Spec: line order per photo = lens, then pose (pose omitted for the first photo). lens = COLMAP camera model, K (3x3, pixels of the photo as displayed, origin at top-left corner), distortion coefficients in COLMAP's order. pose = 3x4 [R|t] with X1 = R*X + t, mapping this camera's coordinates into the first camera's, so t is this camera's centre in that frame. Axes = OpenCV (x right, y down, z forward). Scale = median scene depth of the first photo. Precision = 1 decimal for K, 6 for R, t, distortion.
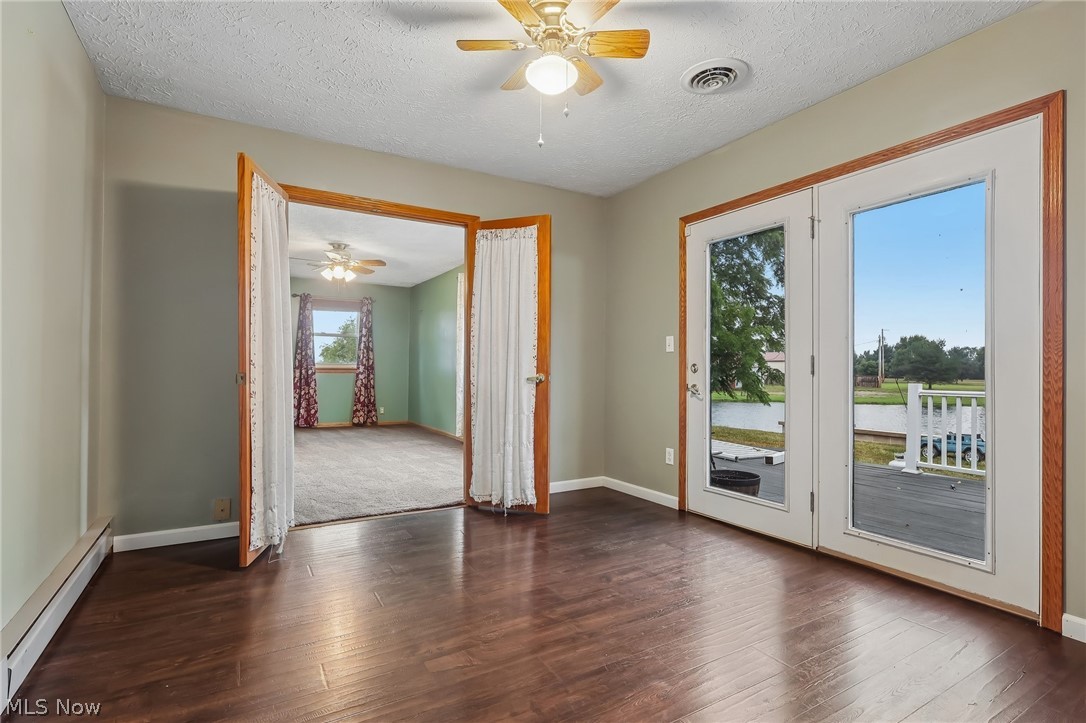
lens RADIAL K [[514.4, 0, 572.9], [0, 514.4, 370.1], [0, 0, 1]] dist [-0.002111, -0.001672]
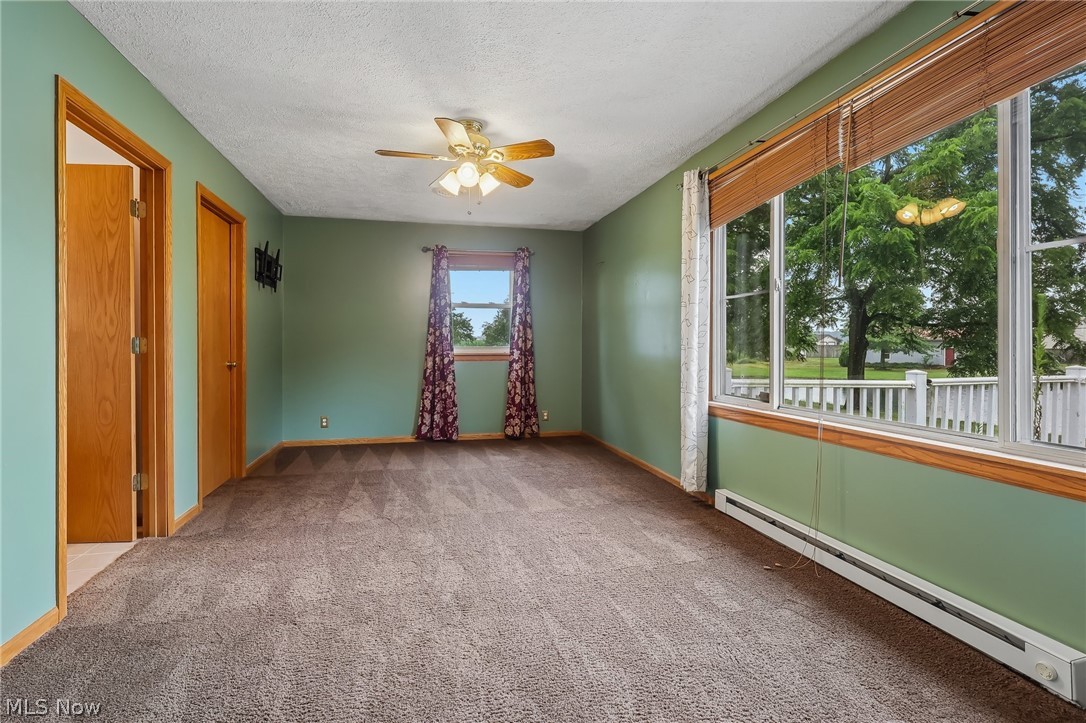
lens RADIAL K [[514.4, 0, 542.6], [0, 514.4, 355.5], [0, 0, 1]] dist [-0.002111, -0.001672]
pose [[0.938753, -0.003986, -0.344567, -0.148319], [0.010040, 0.999825, 0.015787, -0.011533], [0.344444, -0.018279, 0.938629, 0.383330]]
